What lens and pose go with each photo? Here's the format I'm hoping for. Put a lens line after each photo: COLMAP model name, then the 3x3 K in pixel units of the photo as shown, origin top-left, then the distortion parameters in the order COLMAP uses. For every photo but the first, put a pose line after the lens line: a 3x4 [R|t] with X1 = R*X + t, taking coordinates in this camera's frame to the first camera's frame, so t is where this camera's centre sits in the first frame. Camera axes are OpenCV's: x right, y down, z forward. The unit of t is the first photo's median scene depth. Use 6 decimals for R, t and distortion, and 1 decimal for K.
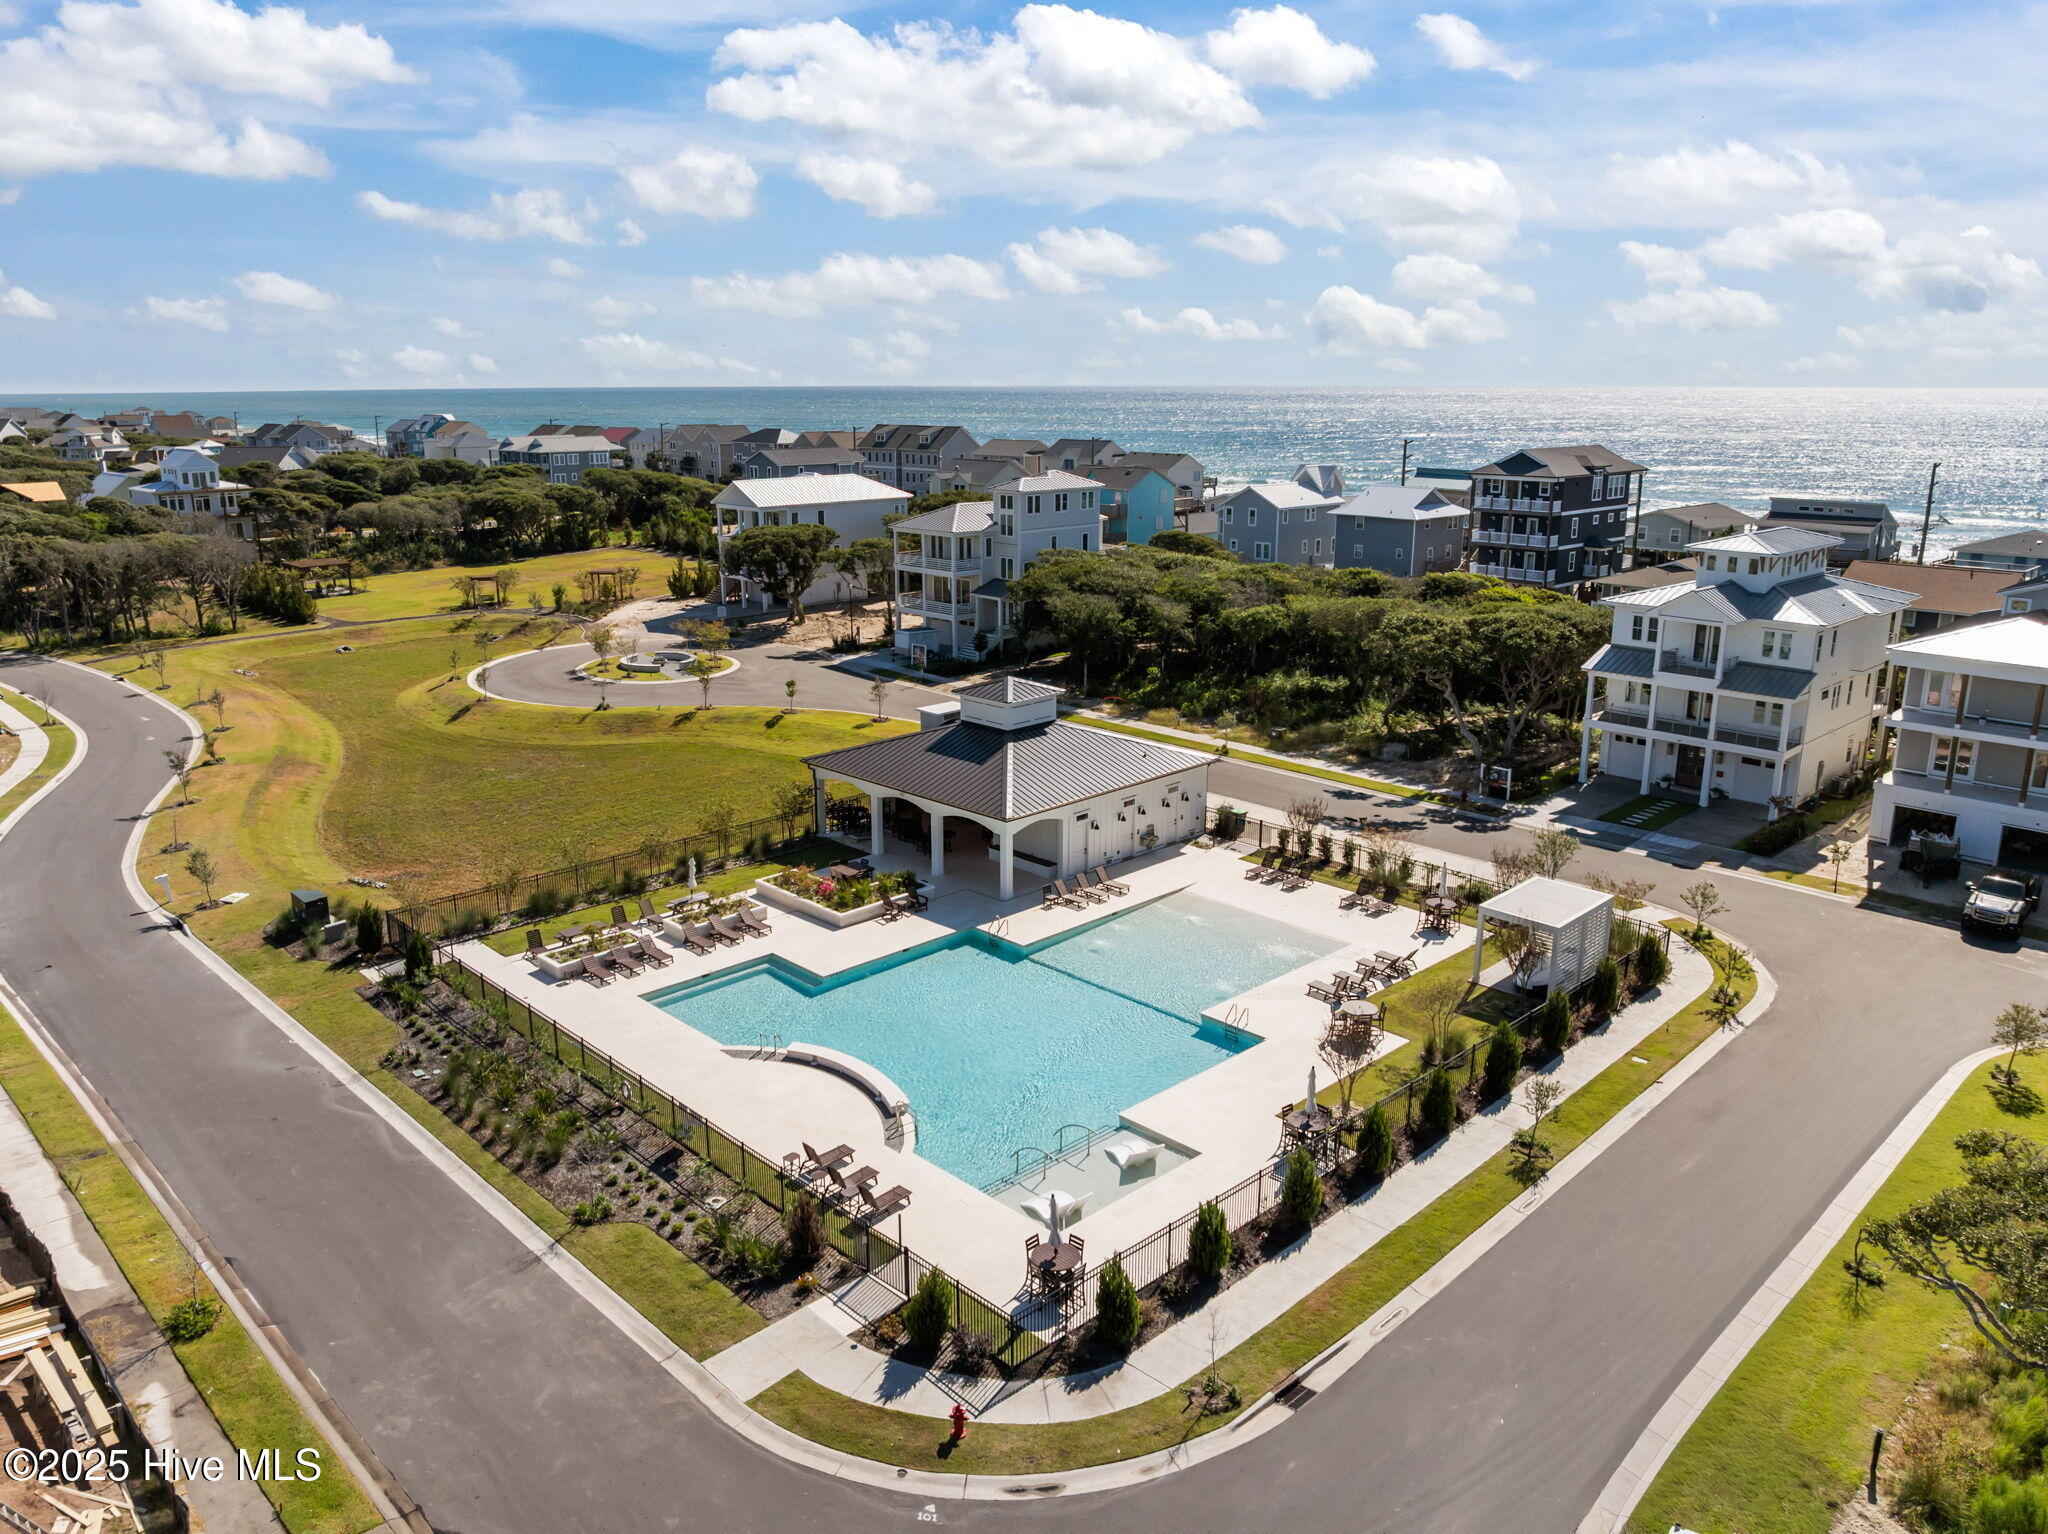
lens RADIAL K [[1456.7, 0, 1024.0], [0, 1456.7, 767.0], [0, 0, 1]] dist [-0.014160, 0.000943]
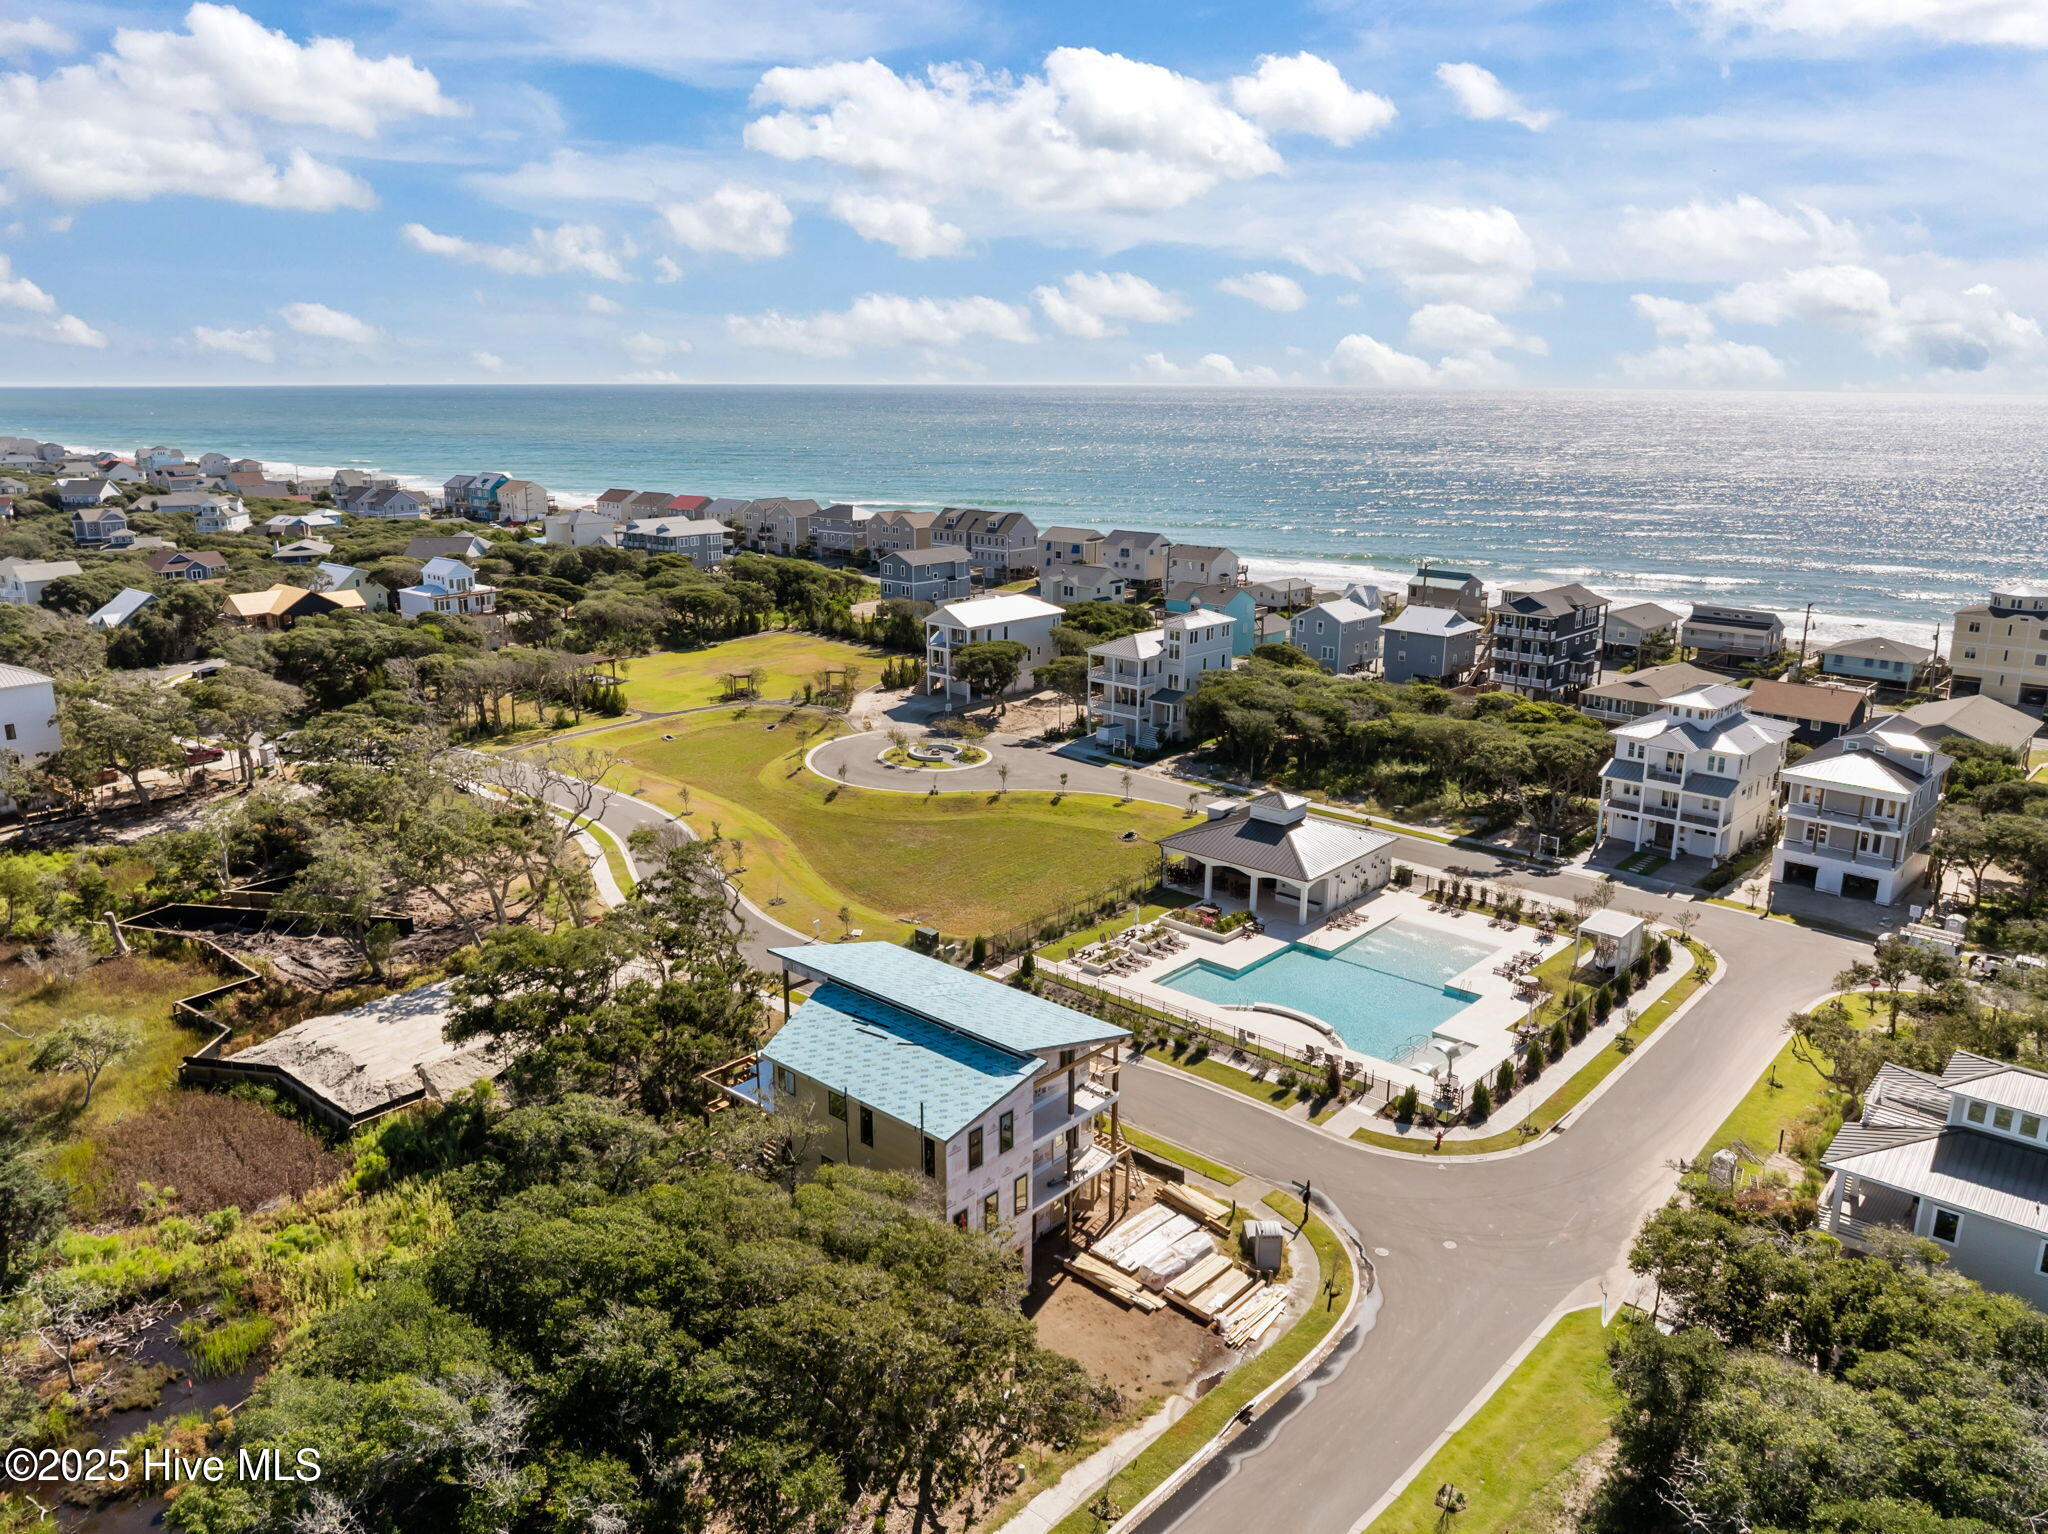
lens RADIAL K [[1471.0, 0, 1024.0], [0, 1471.0, 767.0], [0, 0, 1]] dist [-0.003556, -0.003038]
pose [[0.997759, -0.010806, 0.066027, -0.426702], [0.010649, 0.999940, 0.002736, -0.100516], [-0.066052, -0.002027, 0.997814, -0.701855]]
